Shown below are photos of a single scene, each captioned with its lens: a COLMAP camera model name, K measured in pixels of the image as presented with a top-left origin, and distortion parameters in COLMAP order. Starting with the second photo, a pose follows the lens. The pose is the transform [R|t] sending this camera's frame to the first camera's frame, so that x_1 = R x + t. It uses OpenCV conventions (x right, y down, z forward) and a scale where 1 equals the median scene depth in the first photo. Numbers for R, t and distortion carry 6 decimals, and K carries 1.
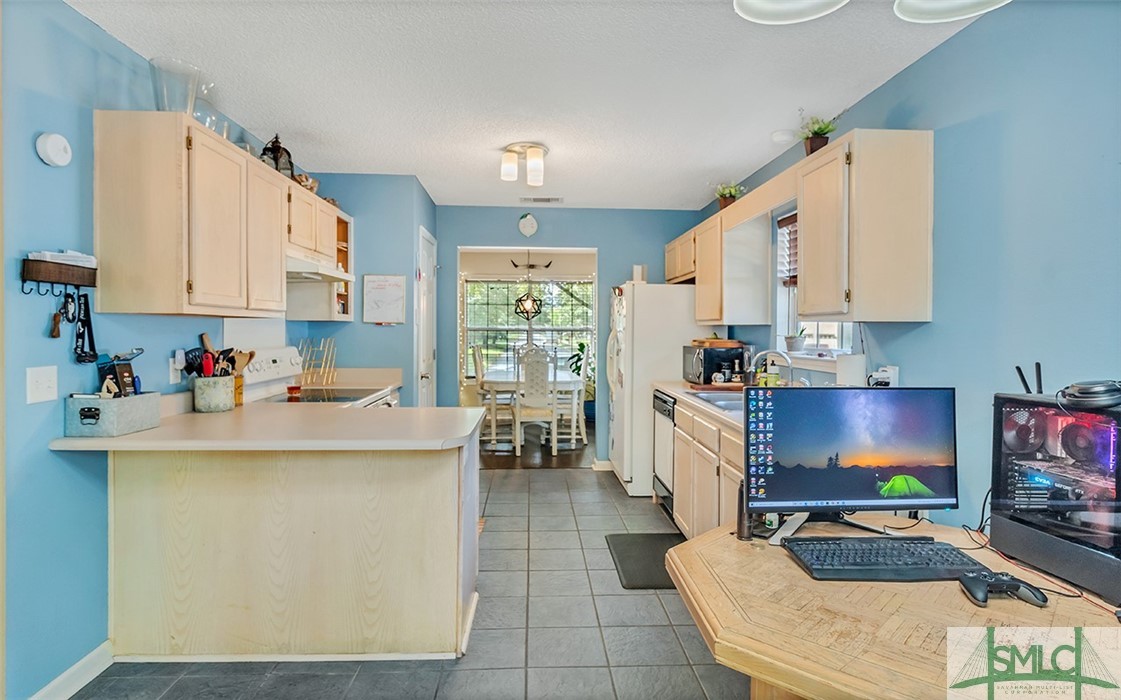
lens RADIAL K [[620.5, 0, 559.6], [0, 620.5, 334.3], [0, 0, 1]] dist [0.000876, 0.000455]
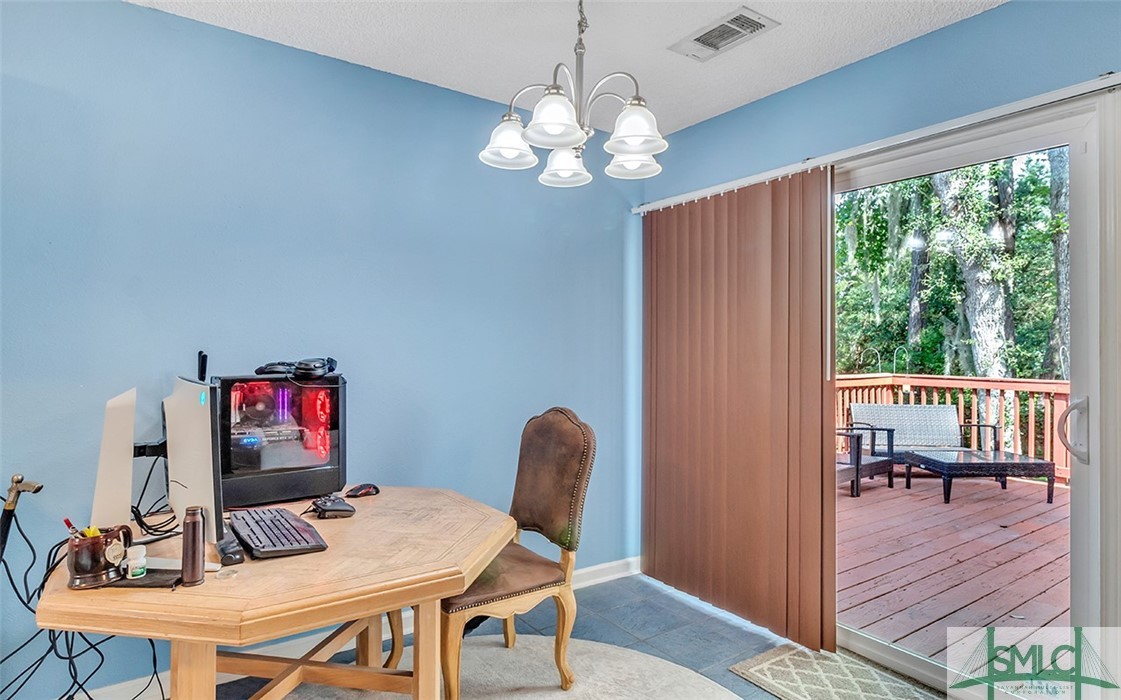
lens RADIAL K [[616.7, 0, 563.0], [0, 616.7, 336.7], [0, 0, 1]] dist [0.001325, -0.000810]
pose [[-0.542647, 0.008566, 0.839917, -0.272419], [-0.008129, 0.999848, -0.015449, 0.012474], [-0.839922, -0.015211, -0.542495, 0.464584]]
